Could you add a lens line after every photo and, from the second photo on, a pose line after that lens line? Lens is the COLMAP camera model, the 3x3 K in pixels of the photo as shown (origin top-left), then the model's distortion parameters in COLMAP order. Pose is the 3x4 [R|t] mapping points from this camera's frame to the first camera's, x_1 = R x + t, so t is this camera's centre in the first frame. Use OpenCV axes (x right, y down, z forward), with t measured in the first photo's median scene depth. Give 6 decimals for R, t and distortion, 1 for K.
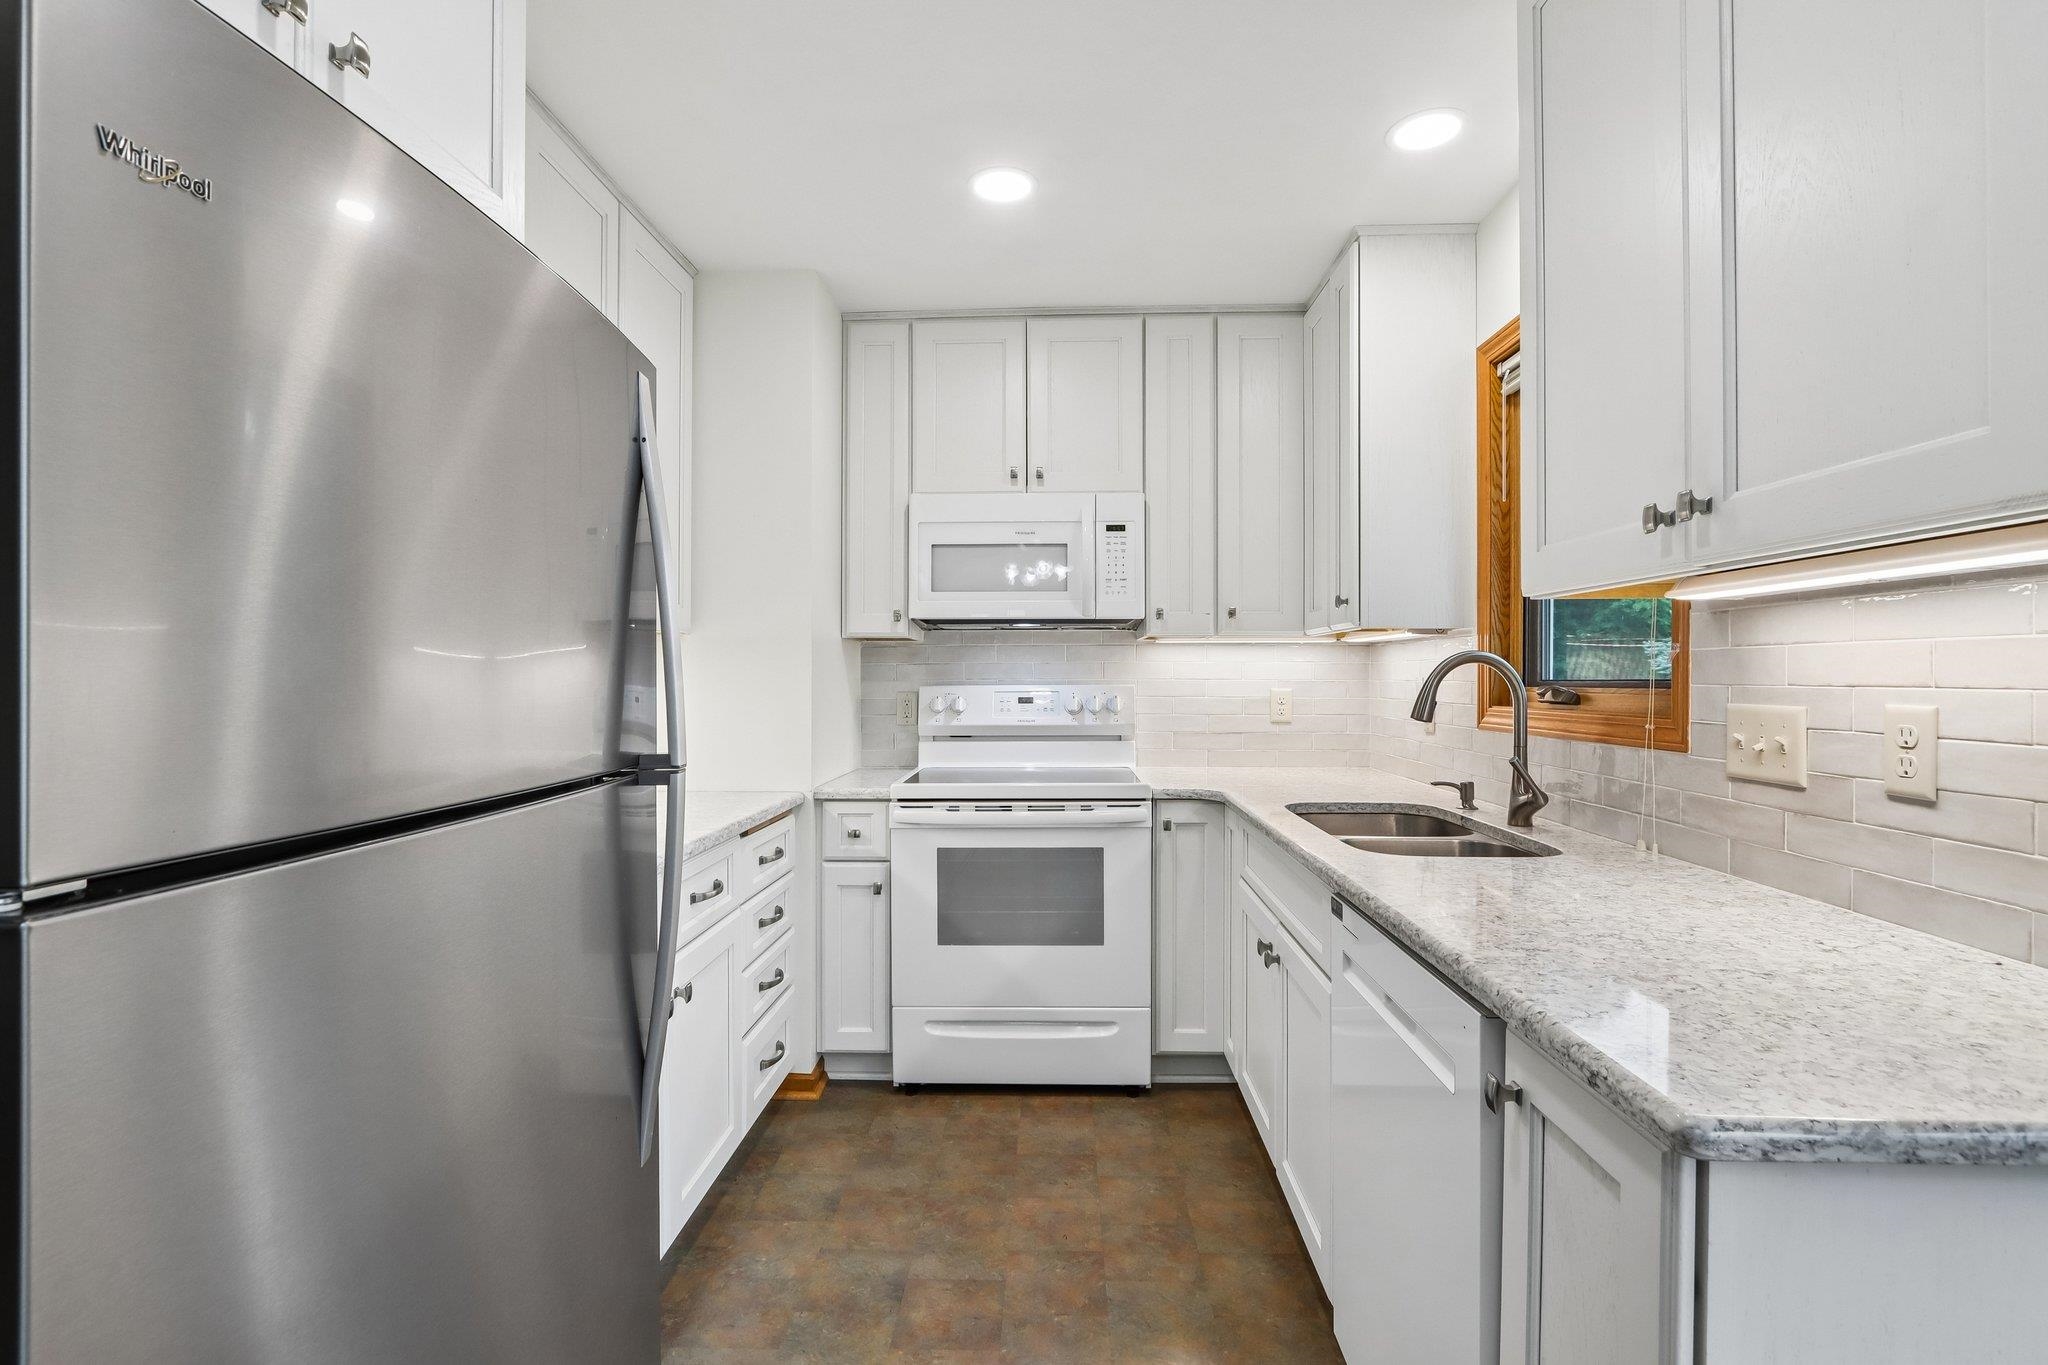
lens RADIAL K [[951.6, 0, 1024.0], [0, 951.6, 682.5], [0, 0, 1]] dist [-0.012896, 0.000708]
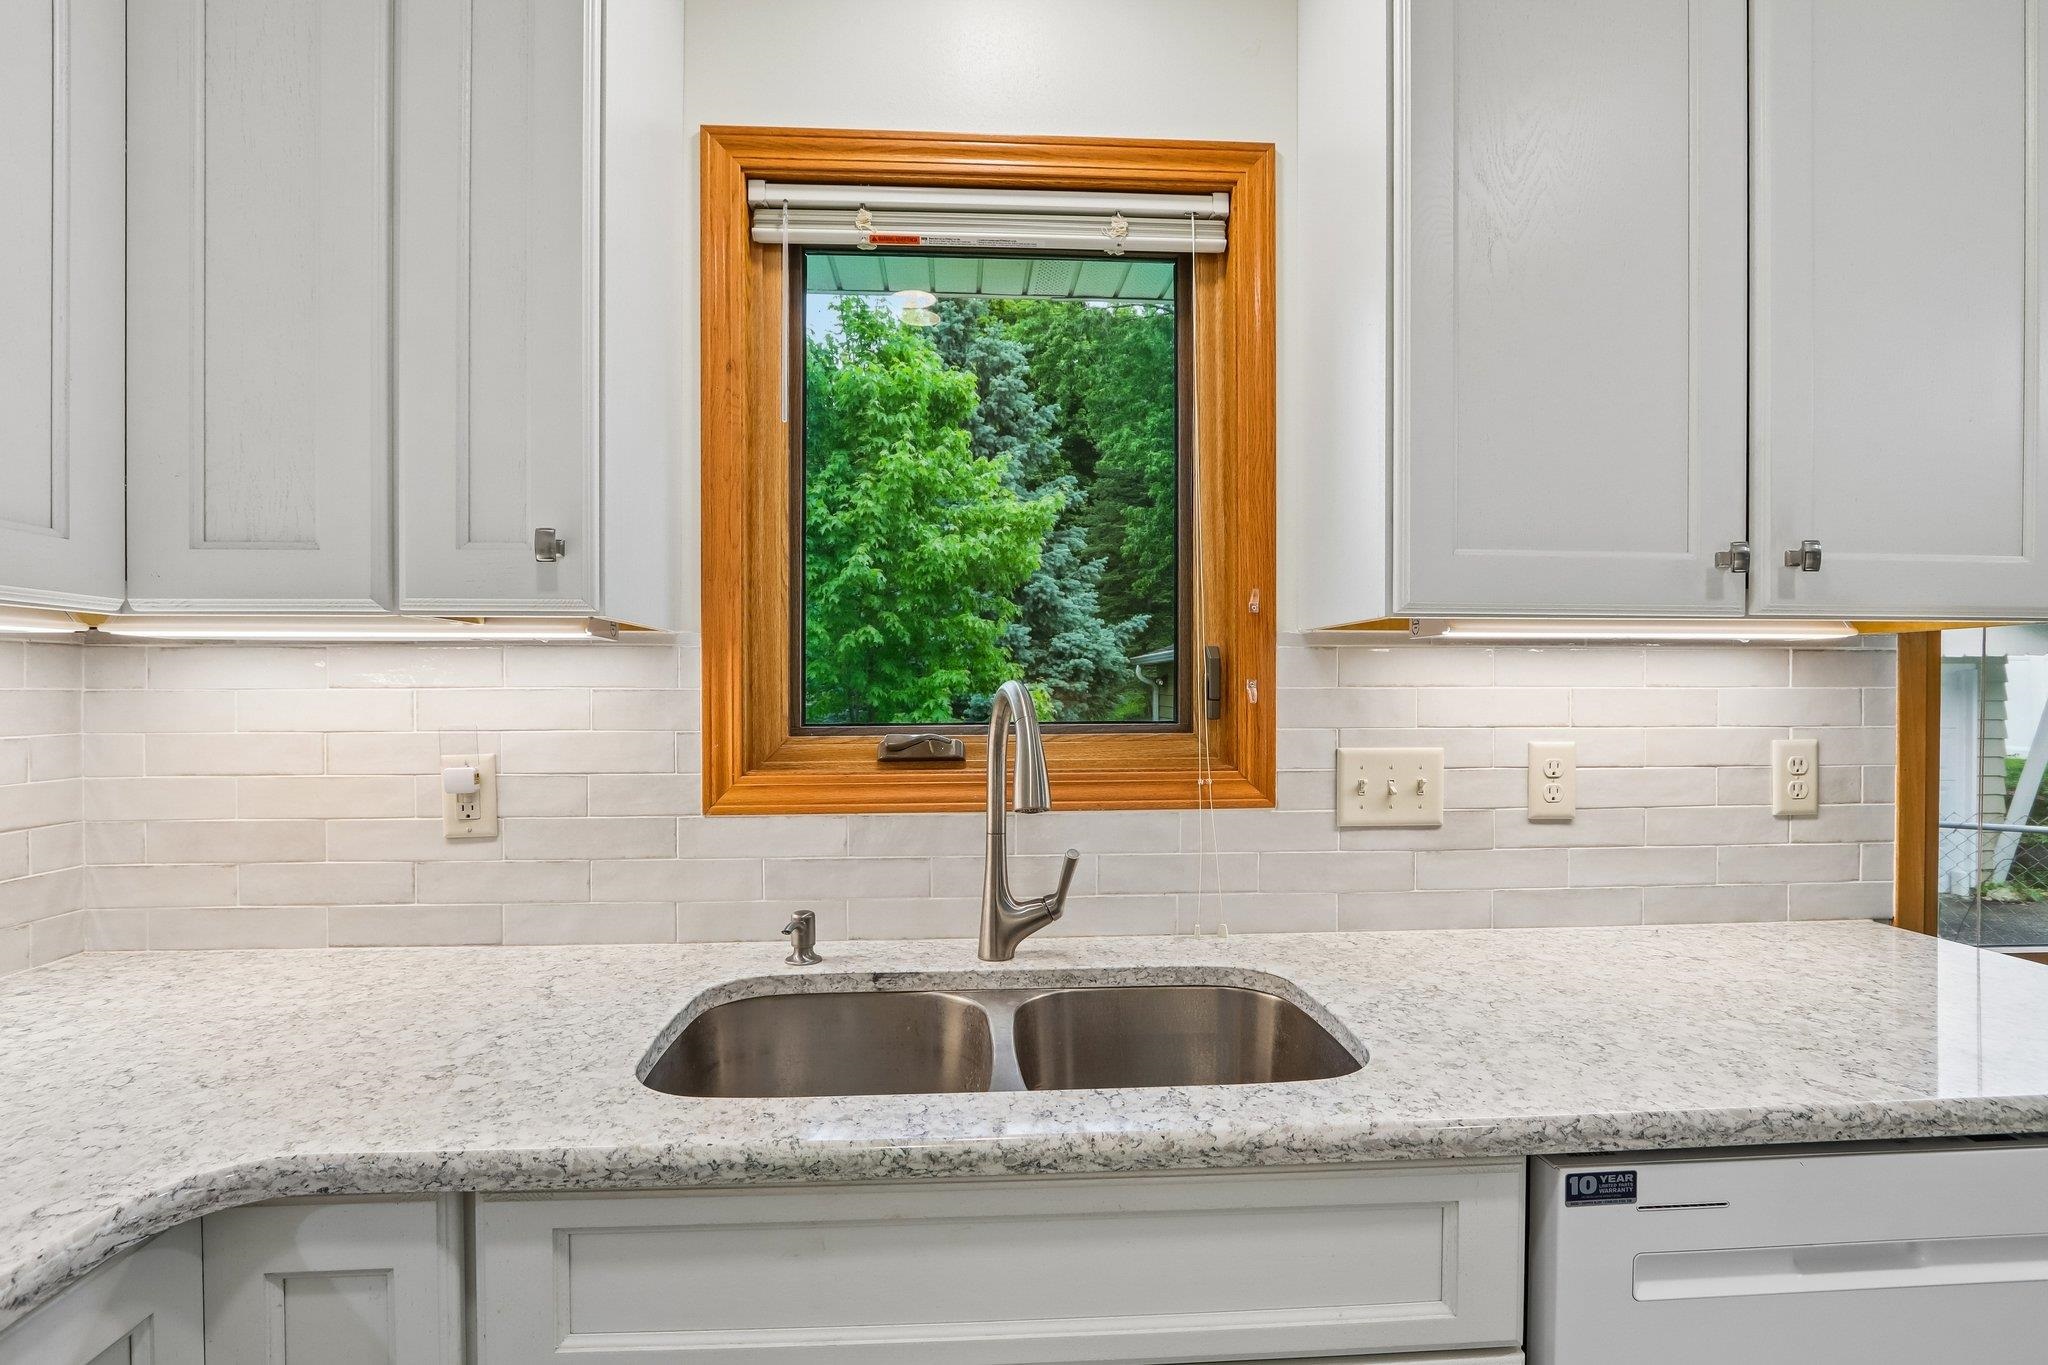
lens RADIAL K [[961.9, 0, 1033.2], [0, 961.9, 695.6], [0, 0, 1]] dist [-0.006679, -0.000221]
pose [[-0.110198, -0.003525, 0.993903, -0.089089], [0.007946, 0.999959, 0.004427, -0.020051], [-0.993878, 0.008385, -0.110166, 0.790424]]
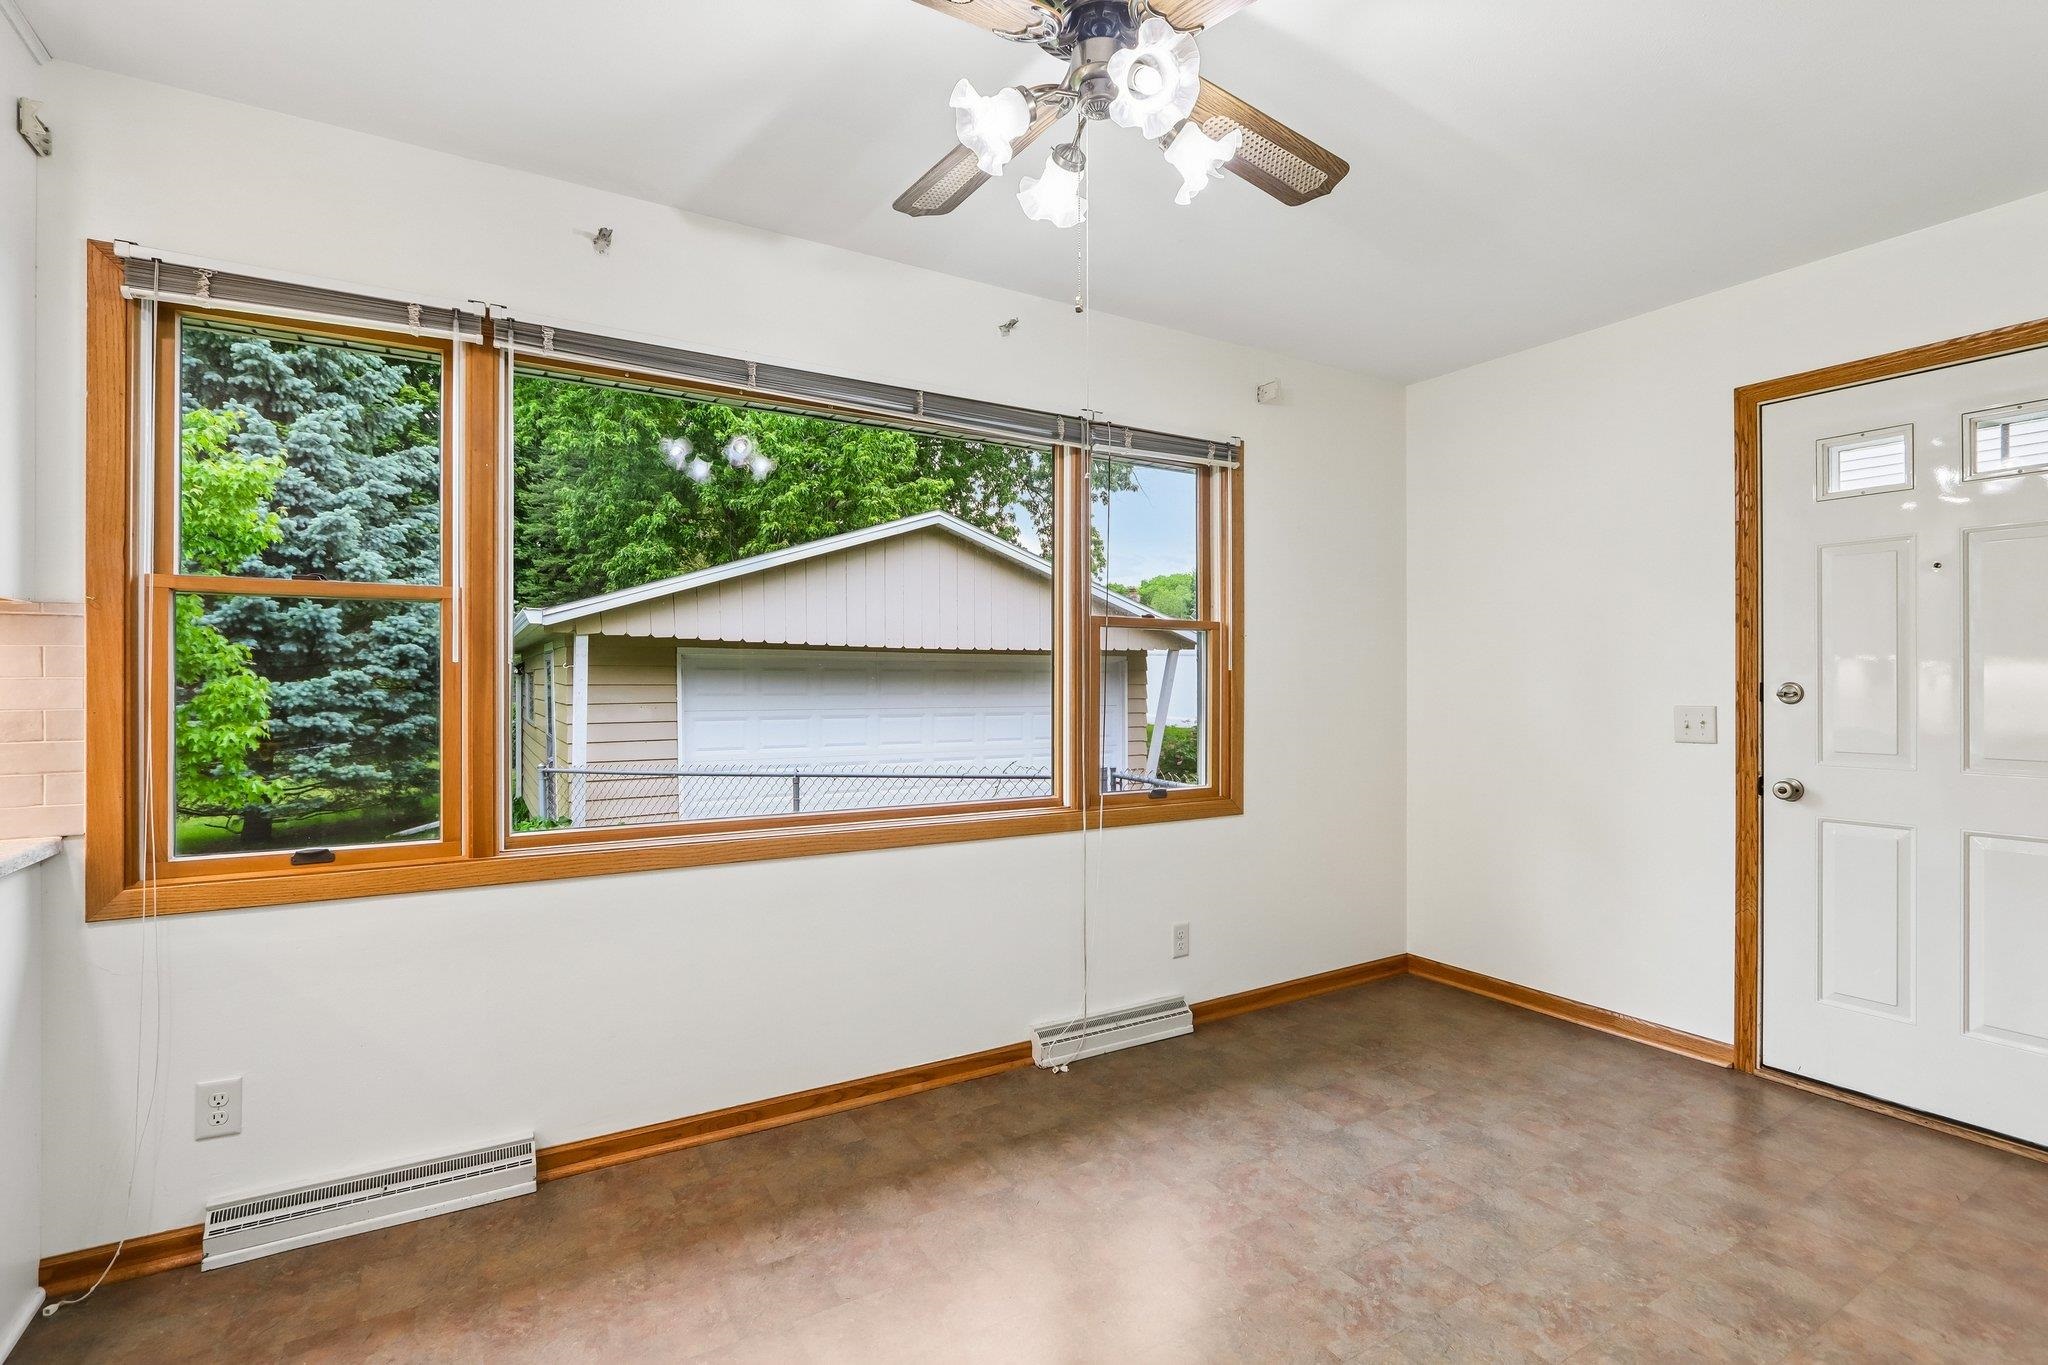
lens RADIAL K [[951.6, 0, 1024.0], [0, 951.6, 682.5], [0, 0, 1]] dist [-0.012896, 0.000708]
pose [[-0.546209, 0.003443, 0.837642, -0.524692], [0.009431, 0.999953, 0.002040, 0.012331], [-0.837596, 0.009014, -0.546216, 0.031124]]
